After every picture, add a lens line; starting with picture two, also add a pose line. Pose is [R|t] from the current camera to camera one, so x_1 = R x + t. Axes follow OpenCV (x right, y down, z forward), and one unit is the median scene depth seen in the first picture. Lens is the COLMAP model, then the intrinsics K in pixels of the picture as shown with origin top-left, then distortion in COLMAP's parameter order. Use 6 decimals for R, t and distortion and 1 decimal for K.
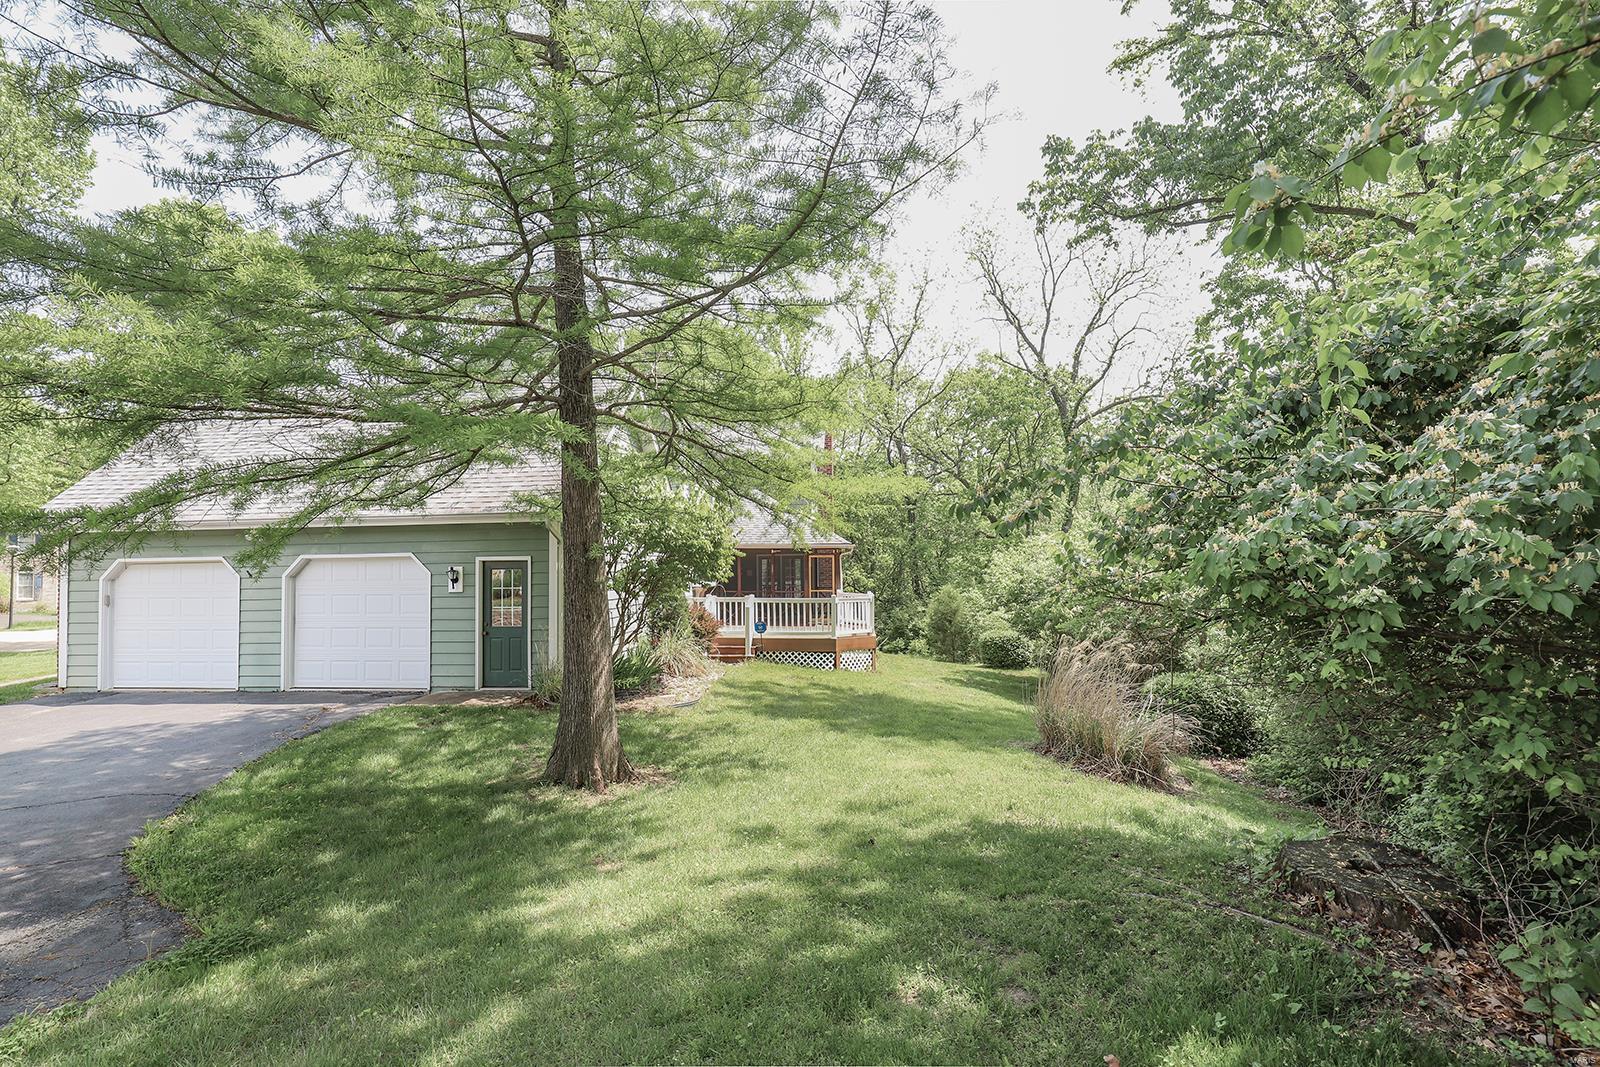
lens RADIAL K [[740.5, 0, 800.0], [0, 740.5, 533.5], [0, 0, 1]] dist [-0.000602, -0.000286]
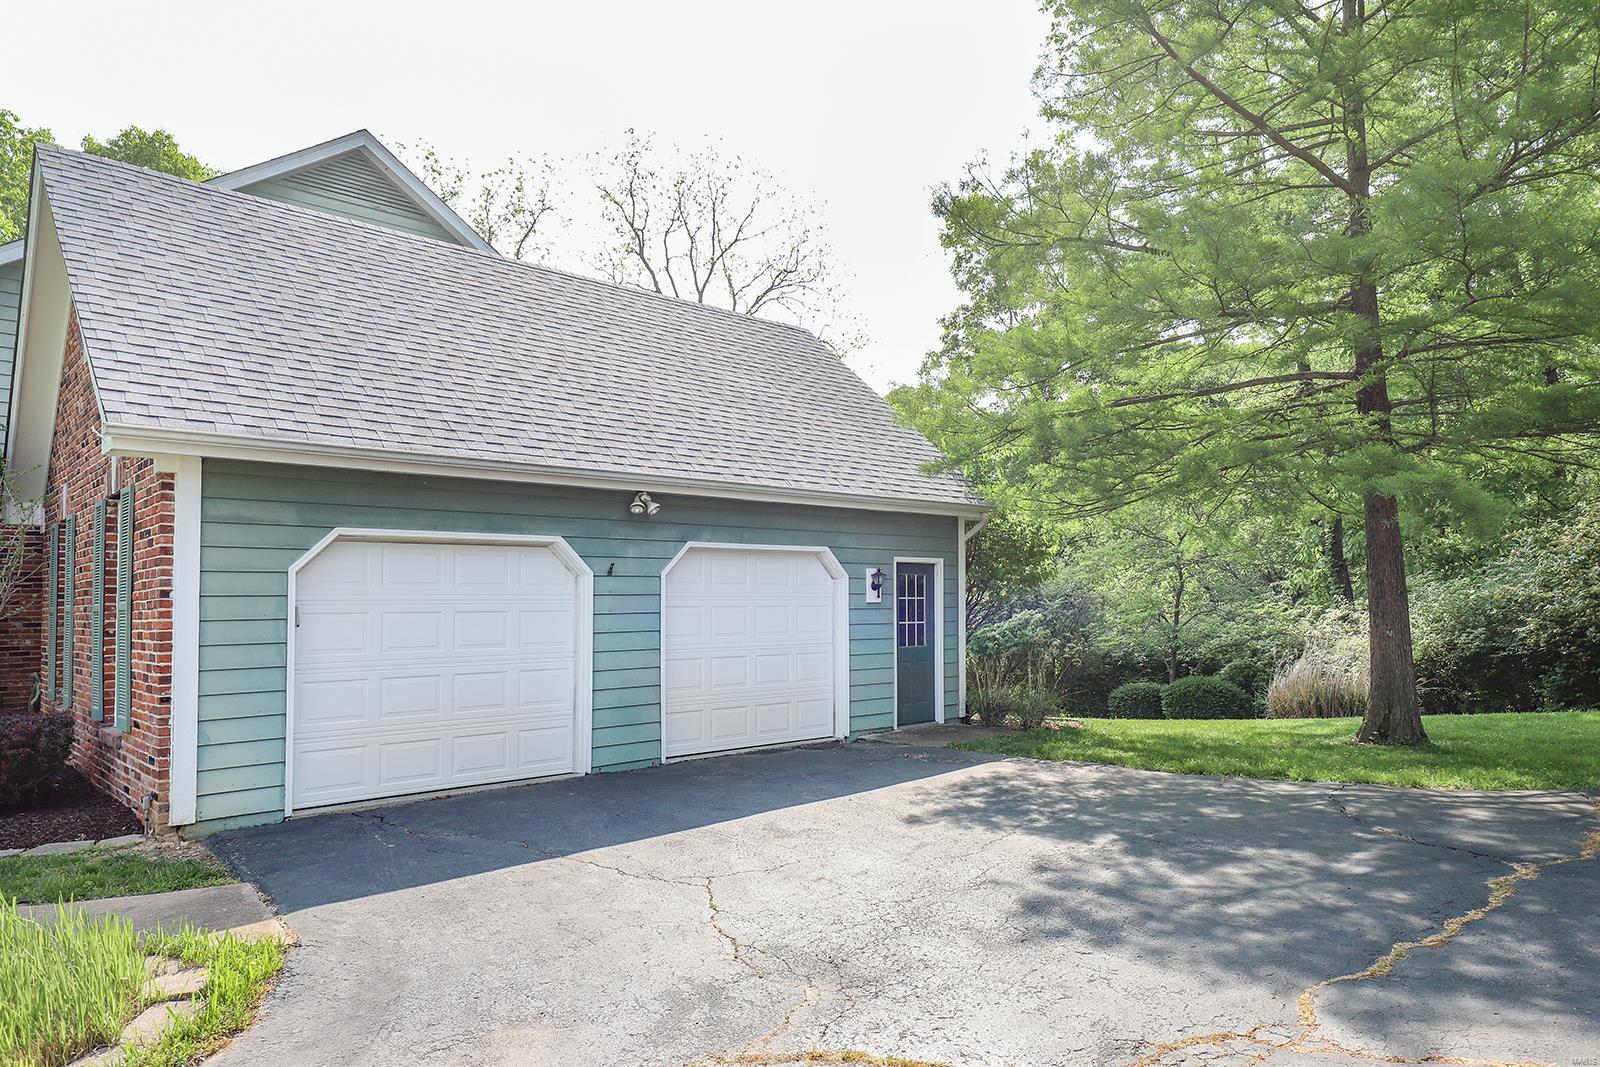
lens RADIAL K [[983.6, 0, 800.0], [0, 983.6, 533.5], [0, 0, 1]] dist [0.000667, 0.000853]
pose [[0.669281, 0.058458, 0.740706, -0.989283], [-0.050845, 0.998167, -0.032835, 0.036466], [-0.741268, -0.015686, 0.671026, 0.306462]]
